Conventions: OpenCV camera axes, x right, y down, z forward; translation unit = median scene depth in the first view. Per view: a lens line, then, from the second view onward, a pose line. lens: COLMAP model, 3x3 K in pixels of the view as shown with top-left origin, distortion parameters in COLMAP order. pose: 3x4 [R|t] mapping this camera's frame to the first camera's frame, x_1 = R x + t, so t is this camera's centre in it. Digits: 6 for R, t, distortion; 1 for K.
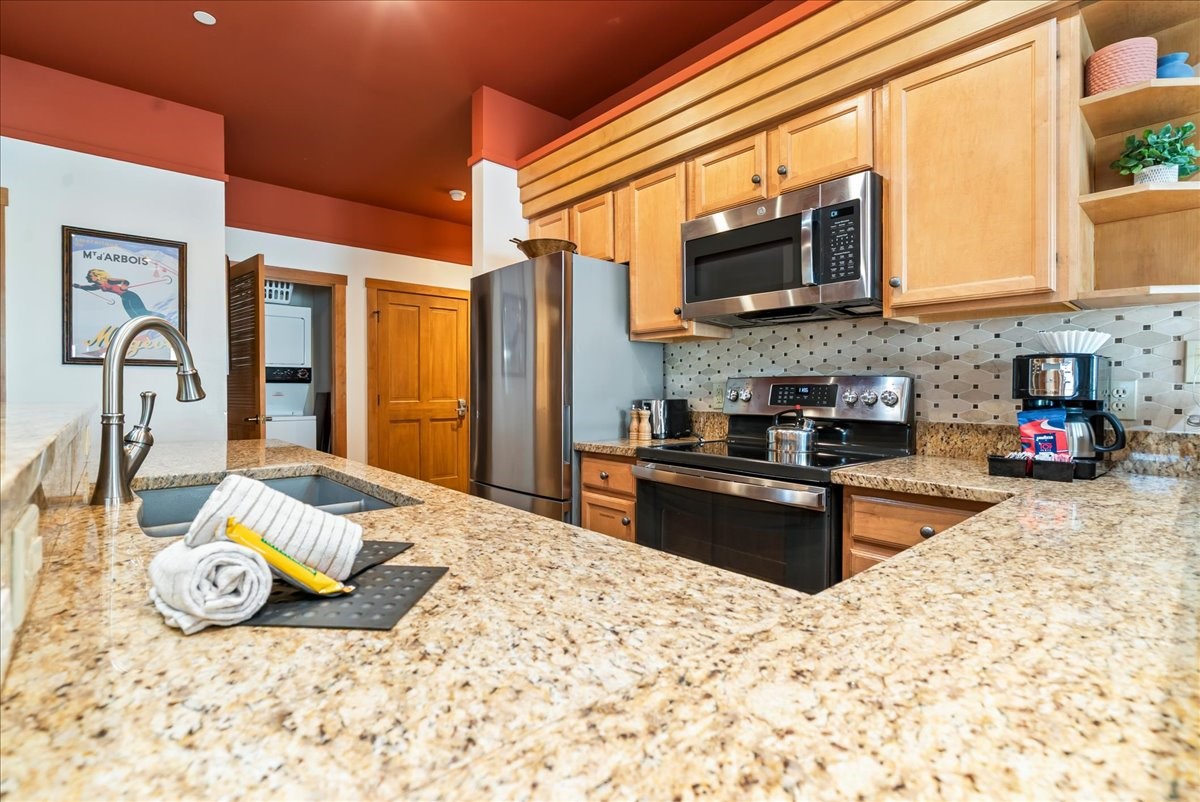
lens RADIAL K [[551.6, 0, 586.1], [0, 551.6, 385.4], [0, 0, 1]] dist [-0.001414, 0.000045]
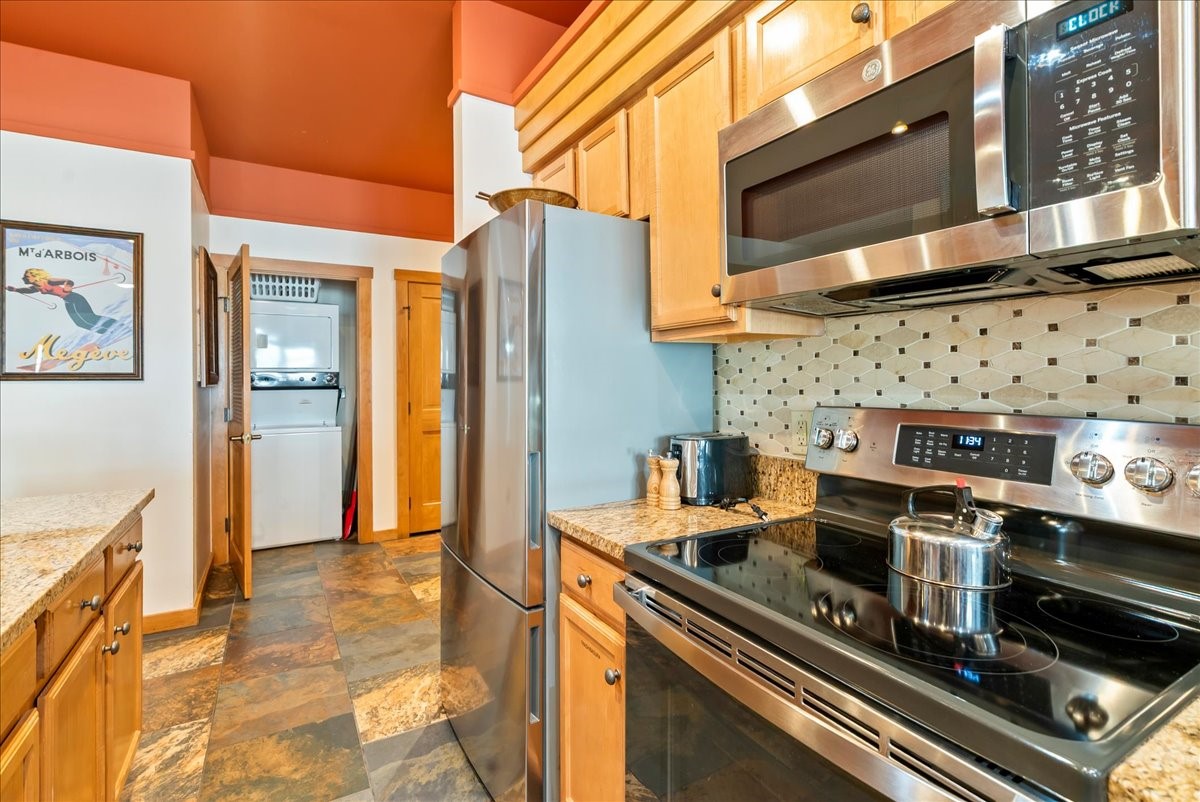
lens RADIAL K [[551.4, 0, 587.0], [0, 551.4, 375.8], [0, 0, 1]] dist [-0.000023, 0.000187]
pose [[0.982026, -0.008368, -0.188559, 0.131236], [0.008558, 0.999963, 0.000195, -0.045321], [0.188551, -0.001805, 0.982062, 0.390108]]
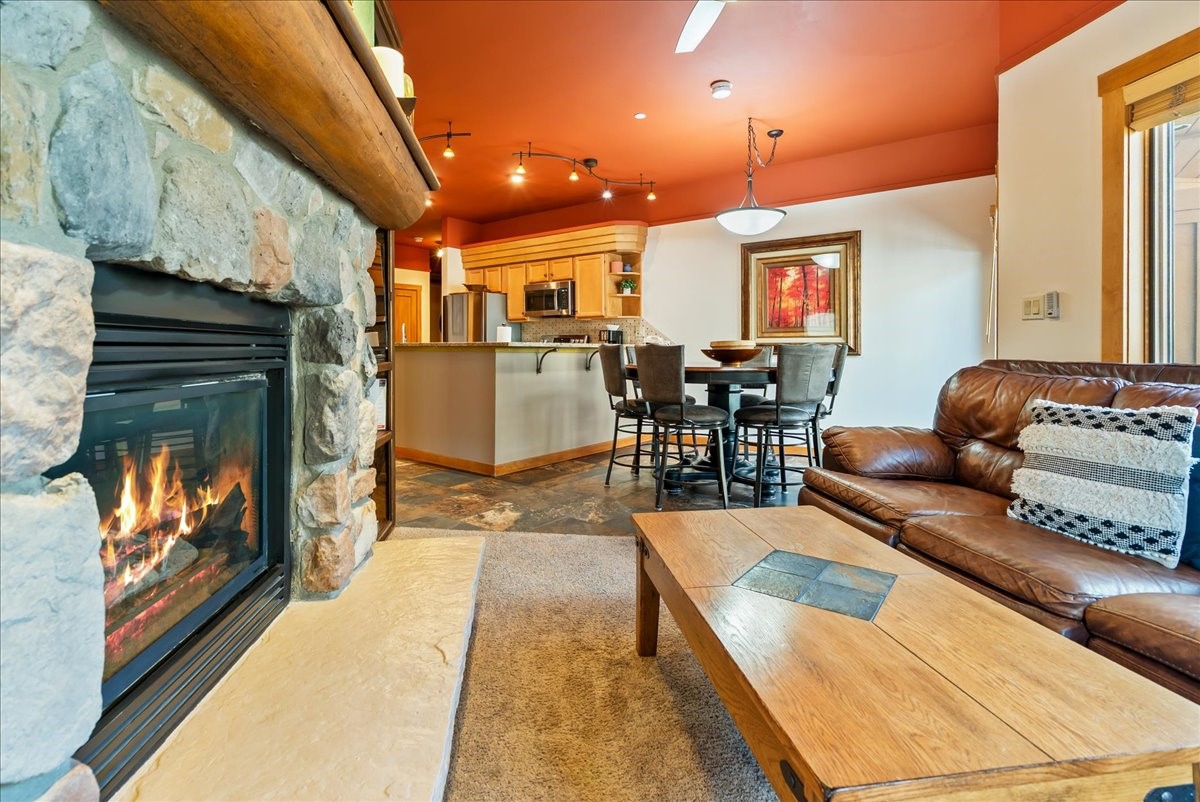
lens RADIAL K [[572.6, 0, 580.1], [0, 572.6, 349.9], [0, 0, 1]] dist [0.000234, 0.000129]
pose [[0.983713, -0.003653, 0.179708, -0.079203], [0.001438, 0.999921, 0.012455, 0.021159], [-0.179739, -0.011994, 0.983641, -1.943398]]
